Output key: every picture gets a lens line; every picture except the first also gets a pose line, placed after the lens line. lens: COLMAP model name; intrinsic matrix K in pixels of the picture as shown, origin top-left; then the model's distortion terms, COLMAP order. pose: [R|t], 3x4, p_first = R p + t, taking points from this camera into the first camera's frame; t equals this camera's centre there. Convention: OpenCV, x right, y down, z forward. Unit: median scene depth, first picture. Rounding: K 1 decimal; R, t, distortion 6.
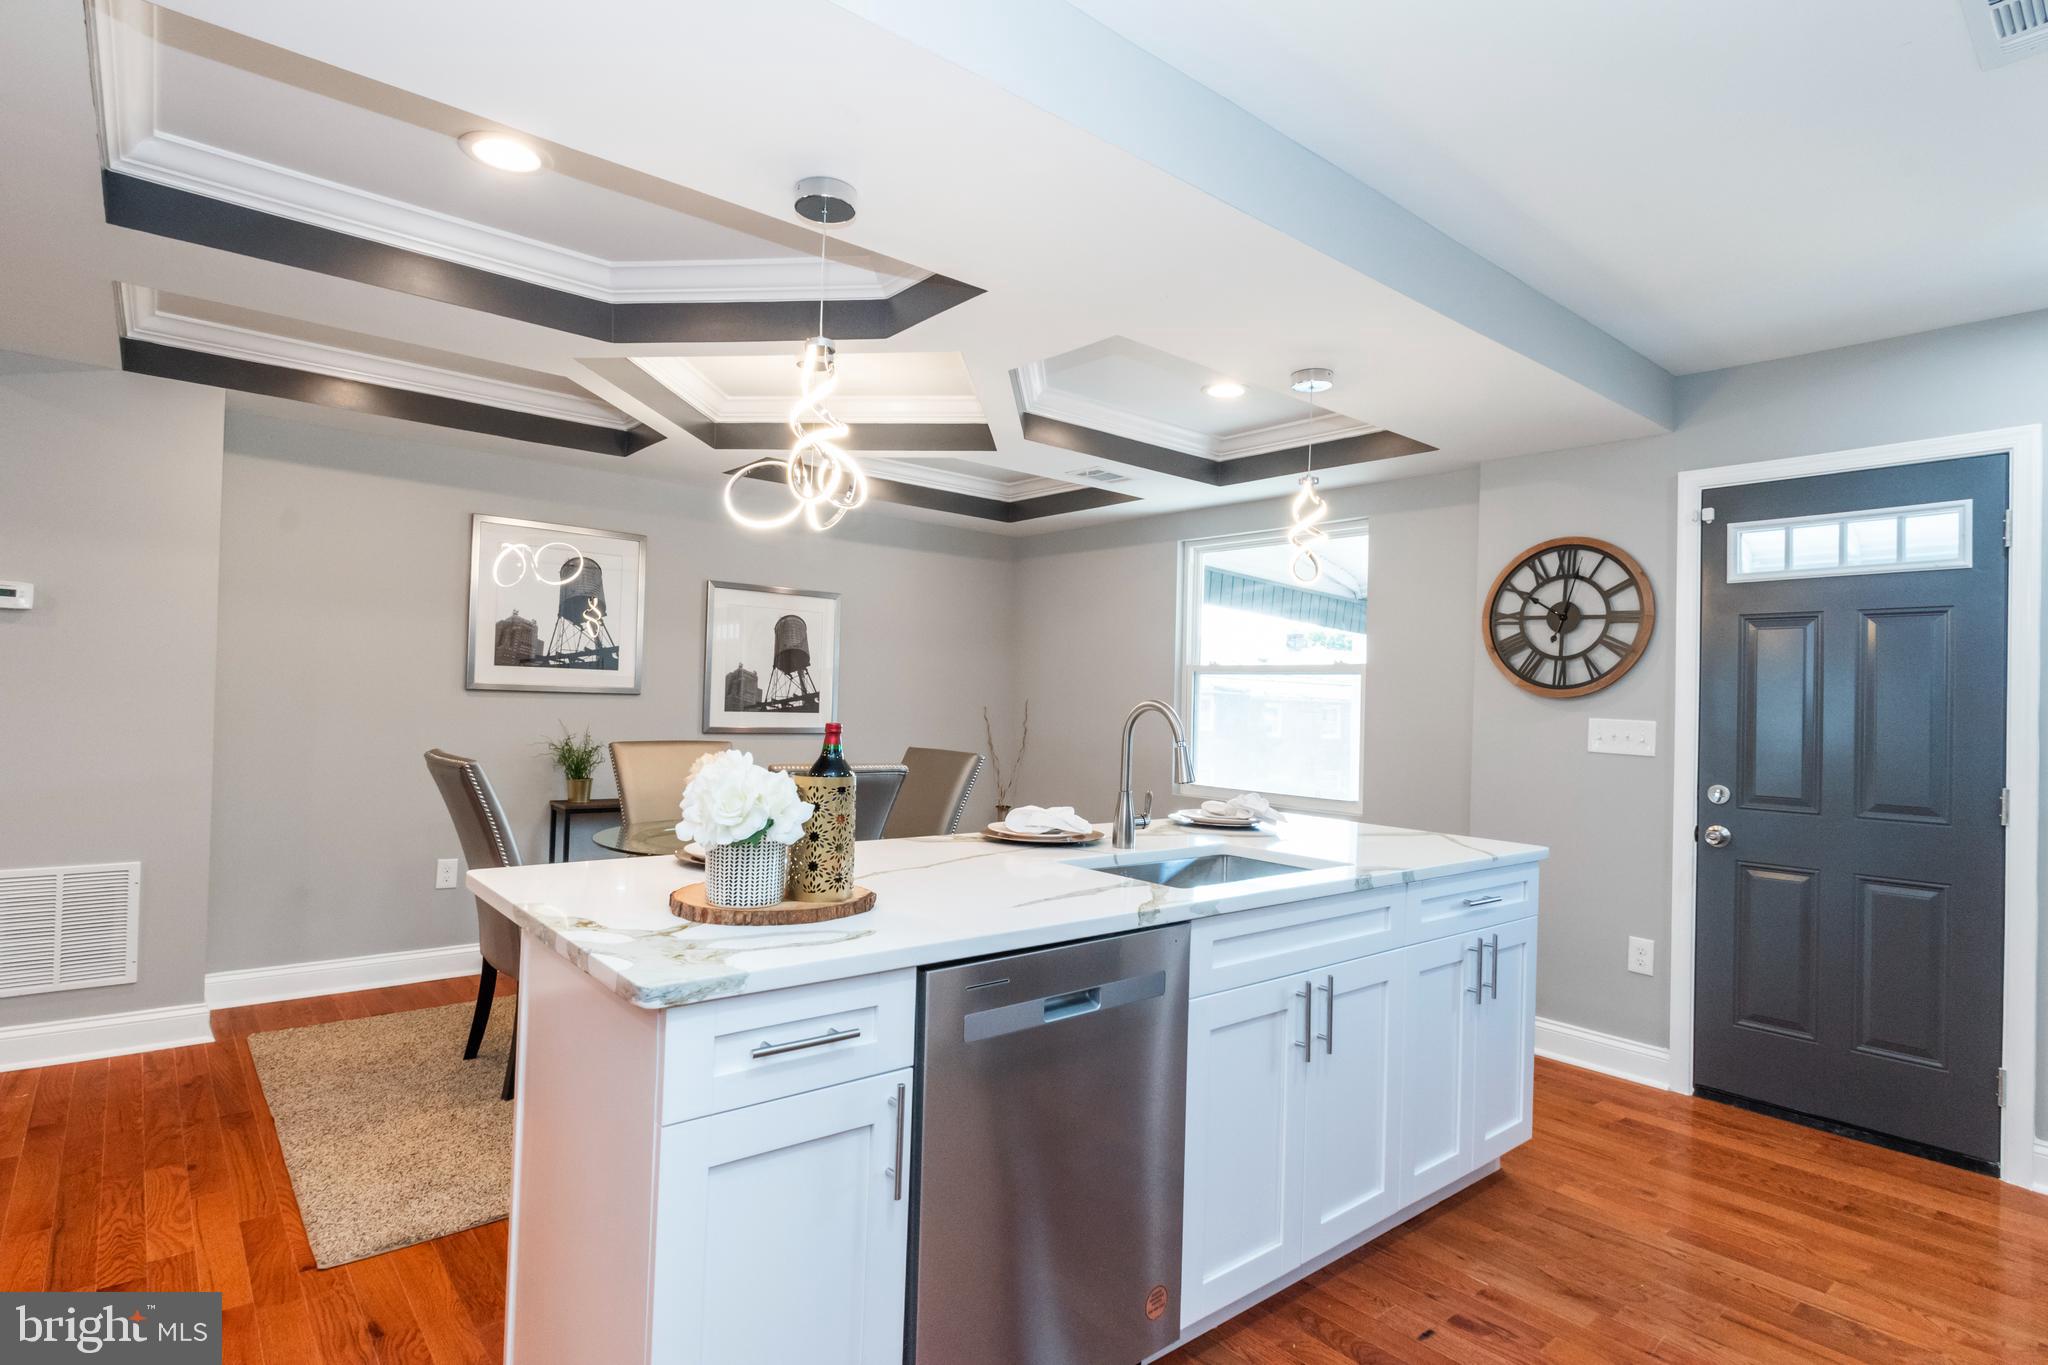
lens RADIAL K [[1022.9, 0, 948.8], [0, 1022.9, 687.6], [0, 0, 1]] dist [0.002545, 0.000910]
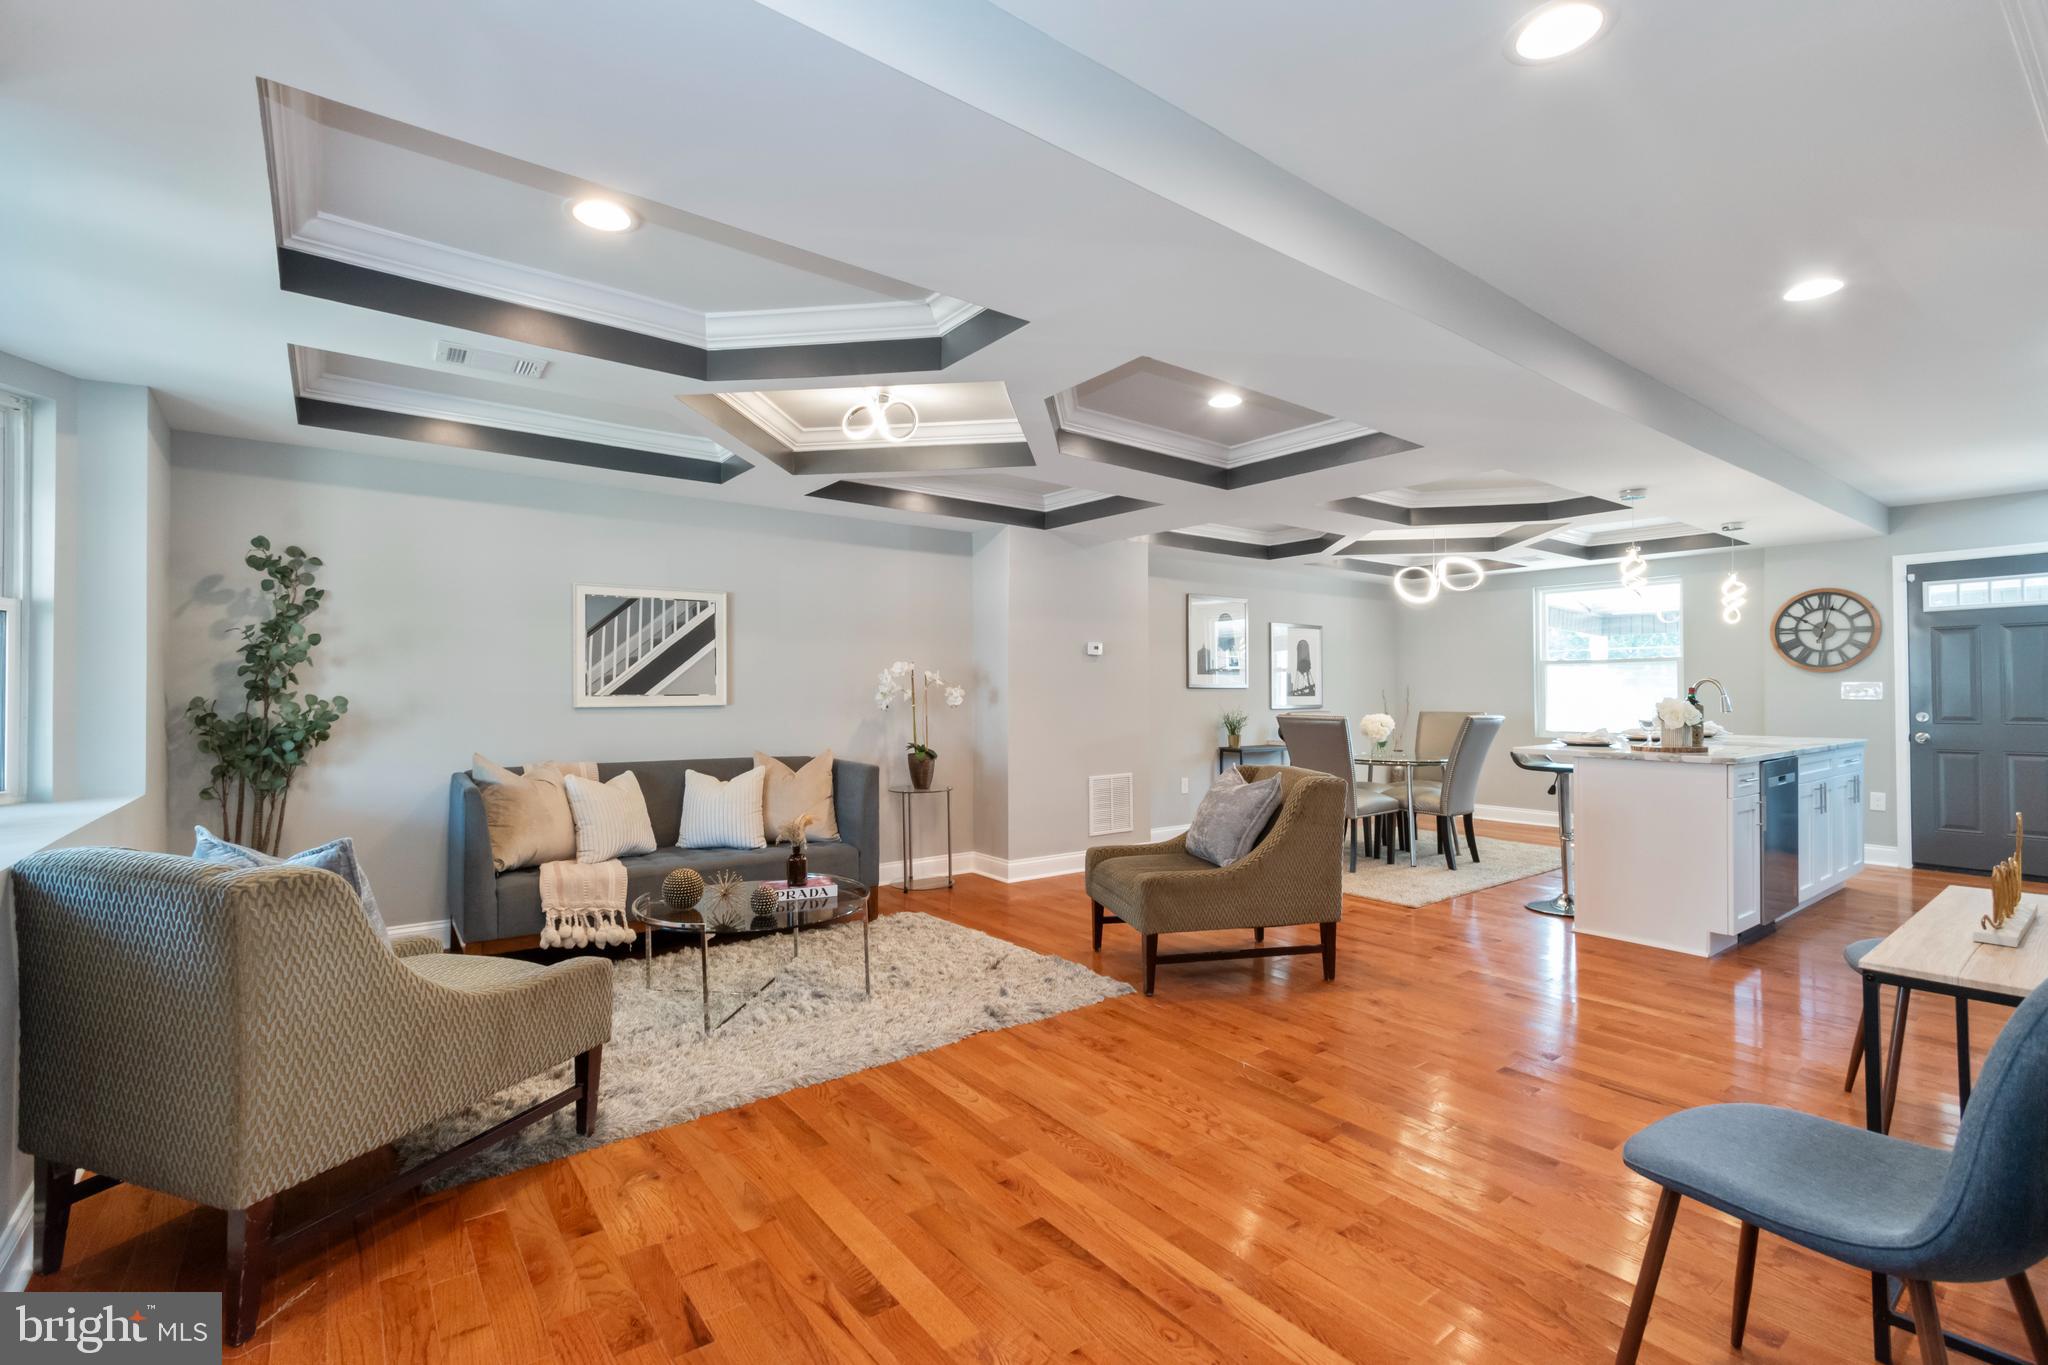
lens RADIAL K [[977.5, 0, 937.7], [0, 977.5, 688.5], [0, 0, 1]] dist [0.021089, -0.000313]
pose [[0.999422, -0.033355, -0.006545, -1.027005], [0.033386, 0.999432, 0.004673, -0.022676], [0.006386, -0.004889, 0.999968, -0.854072]]
